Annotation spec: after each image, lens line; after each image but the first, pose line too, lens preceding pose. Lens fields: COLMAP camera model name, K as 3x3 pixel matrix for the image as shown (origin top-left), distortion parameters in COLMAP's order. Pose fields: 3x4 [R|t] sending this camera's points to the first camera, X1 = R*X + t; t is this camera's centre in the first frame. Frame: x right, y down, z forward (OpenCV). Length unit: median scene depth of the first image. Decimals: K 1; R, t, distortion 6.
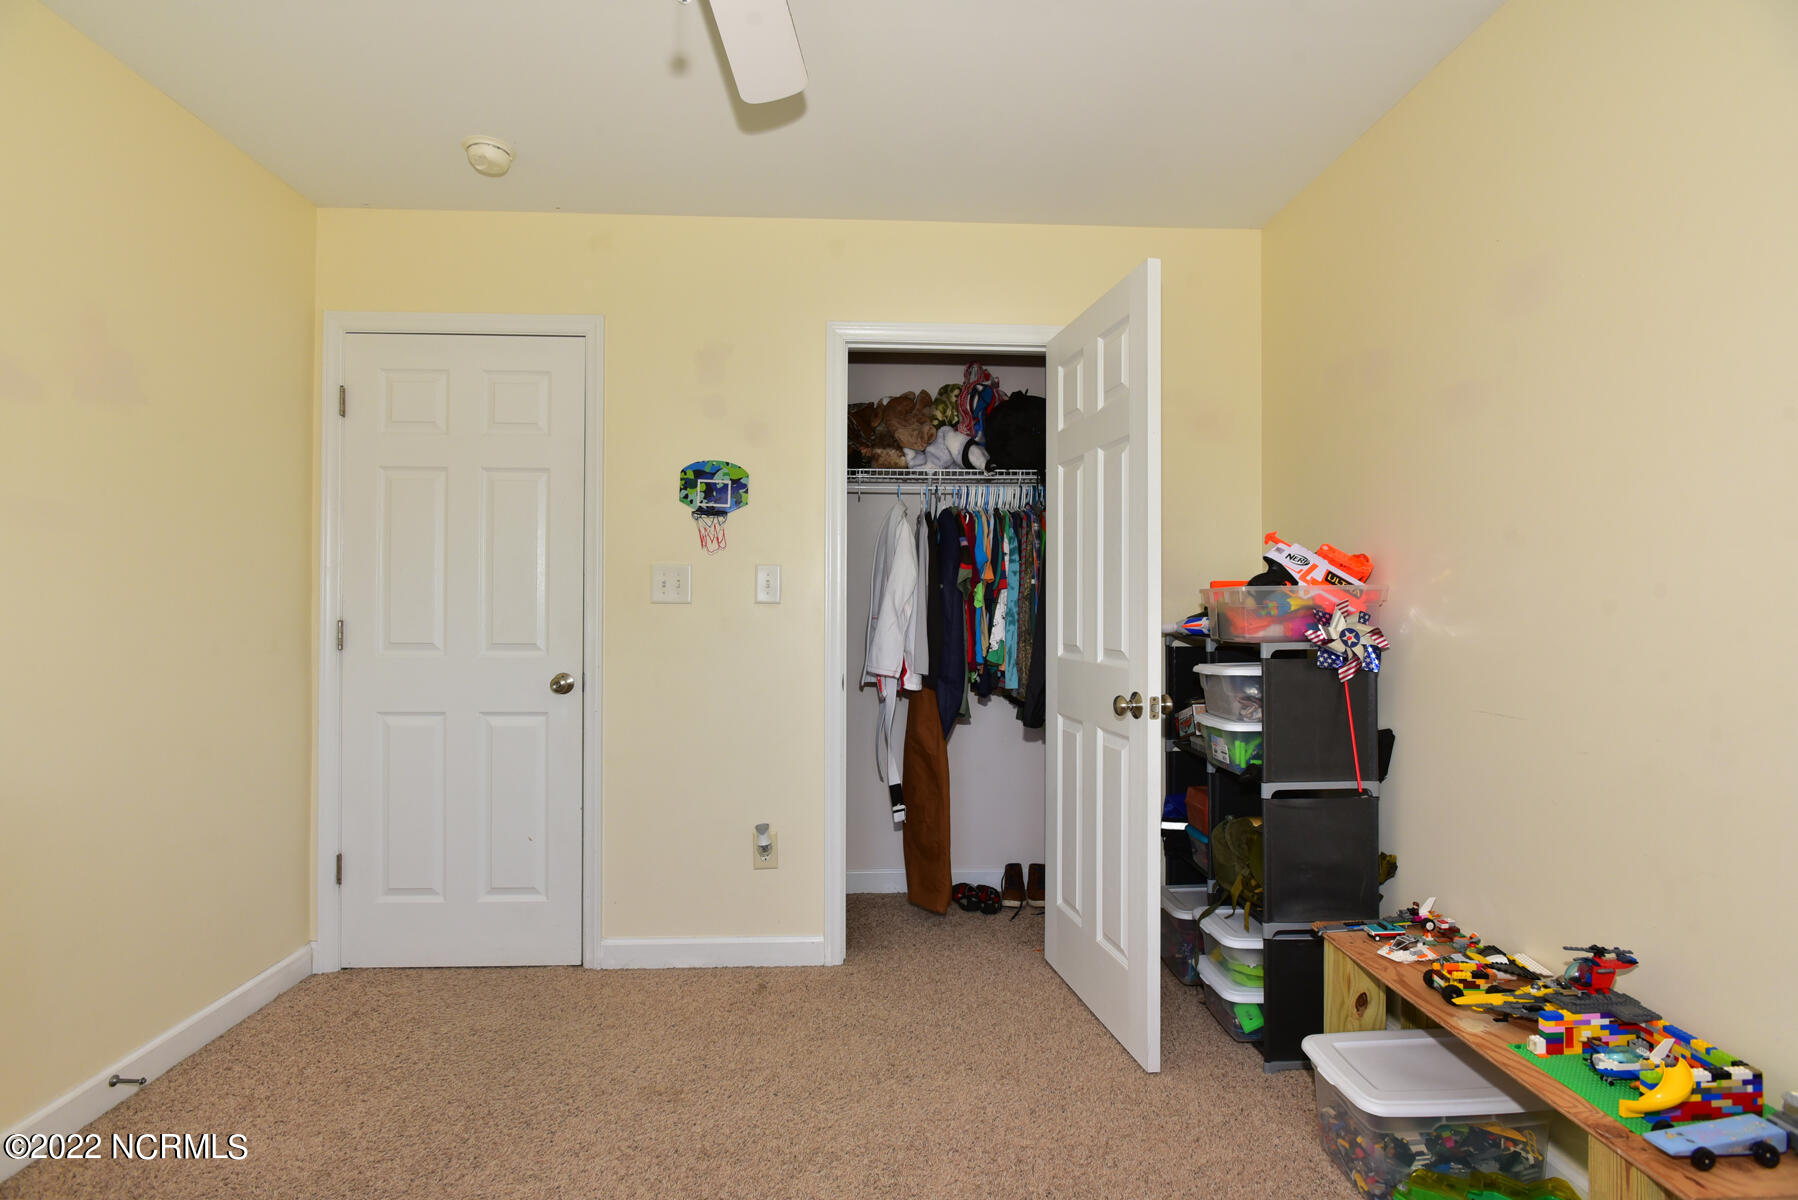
lens RADIAL K [[848.4, 0, 898.5], [0, 848.4, 610.5], [0, 0, 1]] dist [-0.015450, 0.002291]
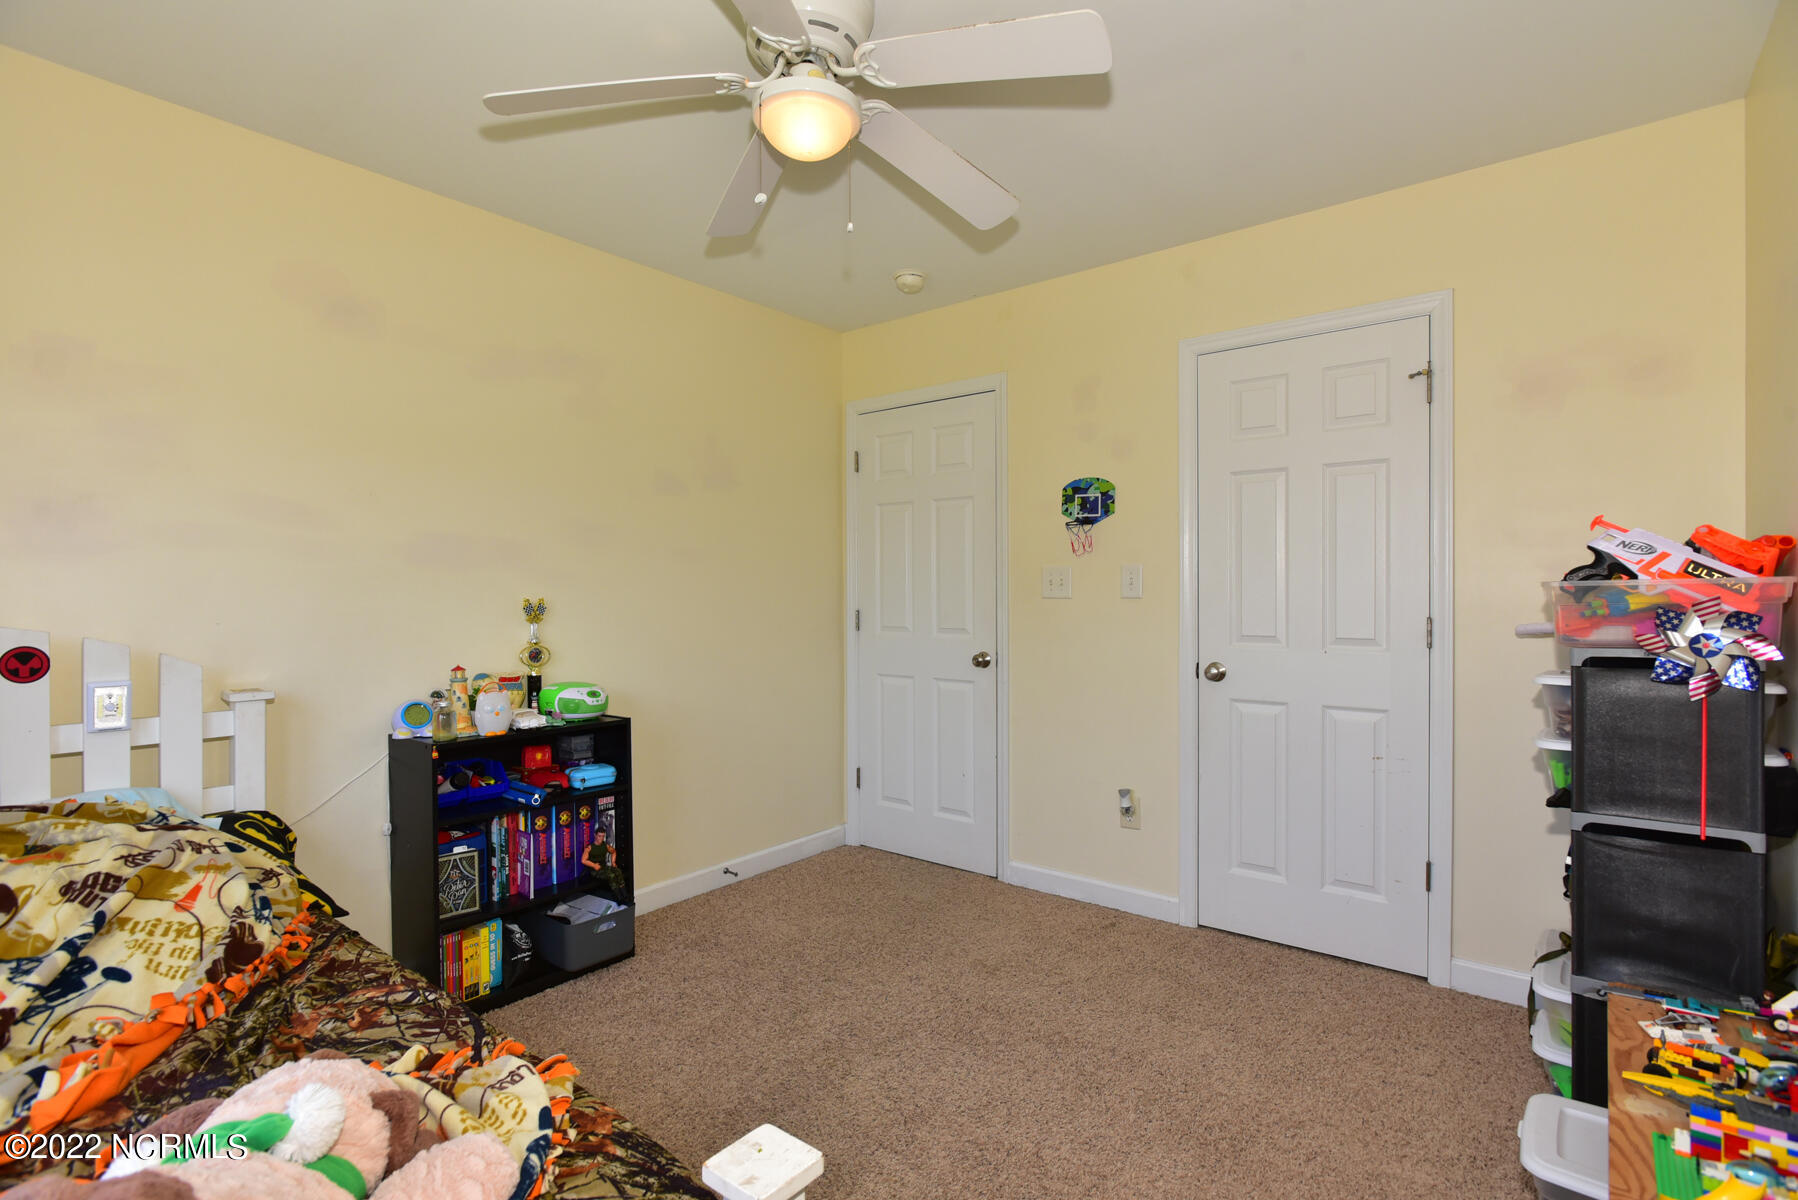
lens RADIAL K [[848.4, 0, 898.5], [0, 848.4, 610.5], [0, 0, 1]] dist [-0.015450, 0.002291]
pose [[0.748070, 0.007043, -0.663583, 0.393259], [0.007324, 0.999795, 0.018868, -0.016478], [0.663580, -0.018975, 0.747865, -0.069114]]
